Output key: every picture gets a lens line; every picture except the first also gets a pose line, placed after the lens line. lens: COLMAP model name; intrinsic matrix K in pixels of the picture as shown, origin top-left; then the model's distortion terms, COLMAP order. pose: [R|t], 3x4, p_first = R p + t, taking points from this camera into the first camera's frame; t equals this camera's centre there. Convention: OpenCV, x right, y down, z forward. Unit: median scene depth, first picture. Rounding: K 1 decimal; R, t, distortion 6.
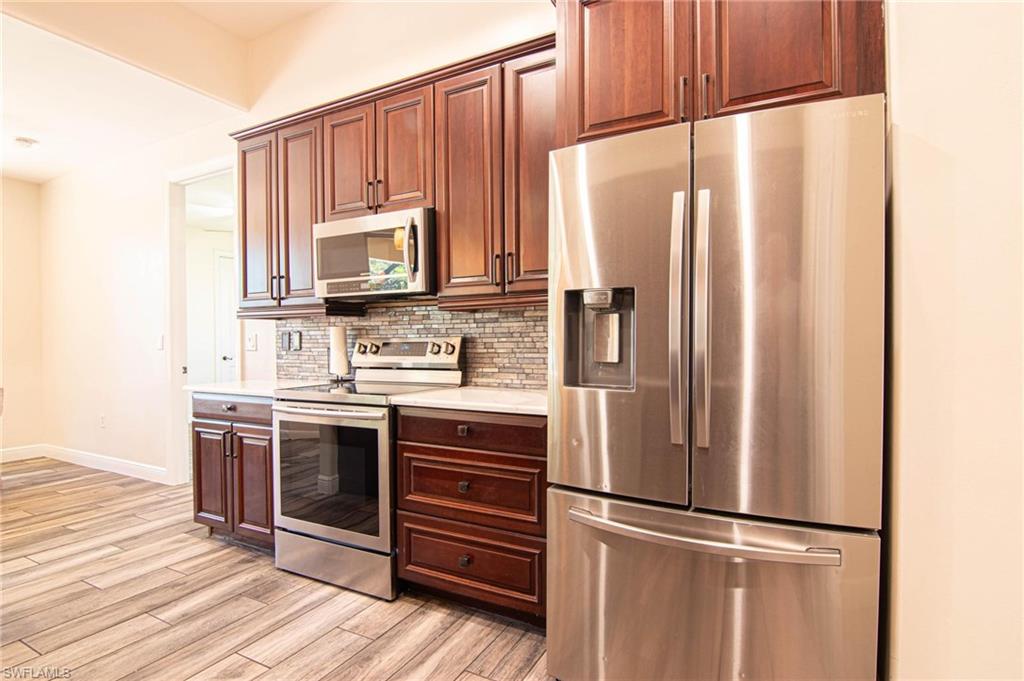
lens RADIAL K [[524.5, 0, 507.2], [0, 524.5, 346.0], [0, 0, 1]] dist [-0.019756, -0.000781]
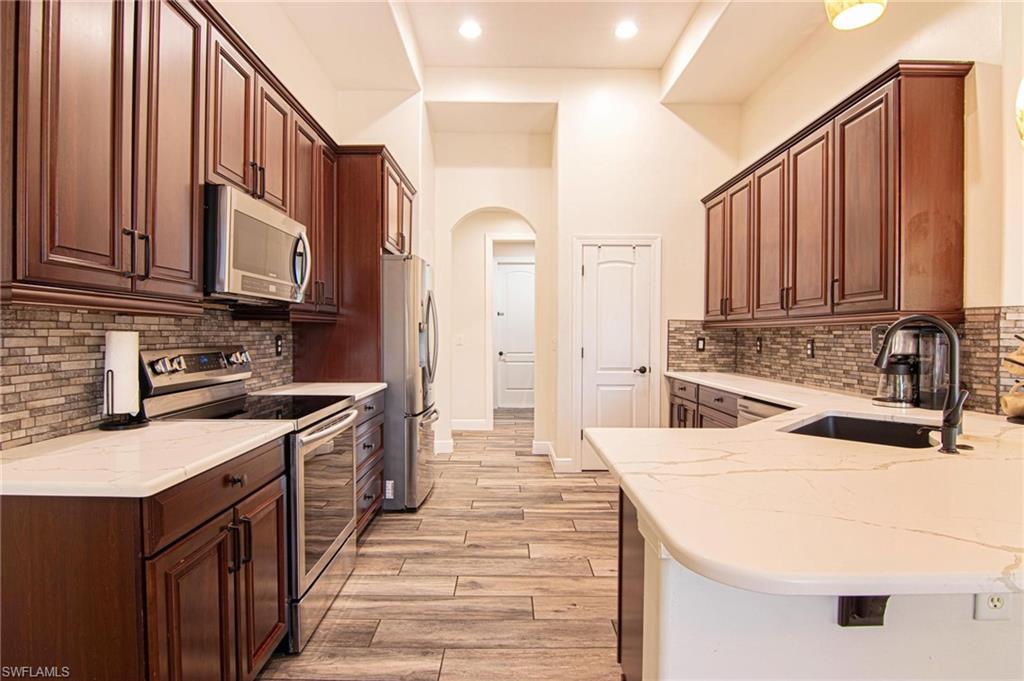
lens RADIAL K [[534.0, 0, 501.1], [0, 534.0, 344.2], [0, 0, 1]] dist [0.000549, -0.015902]
pose [[-0.469077, -0.012889, 0.883063, -1.318504], [0.012108, 0.999706, 0.021023, -0.038439], [-0.883074, 0.020553, -0.468783, 1.145731]]
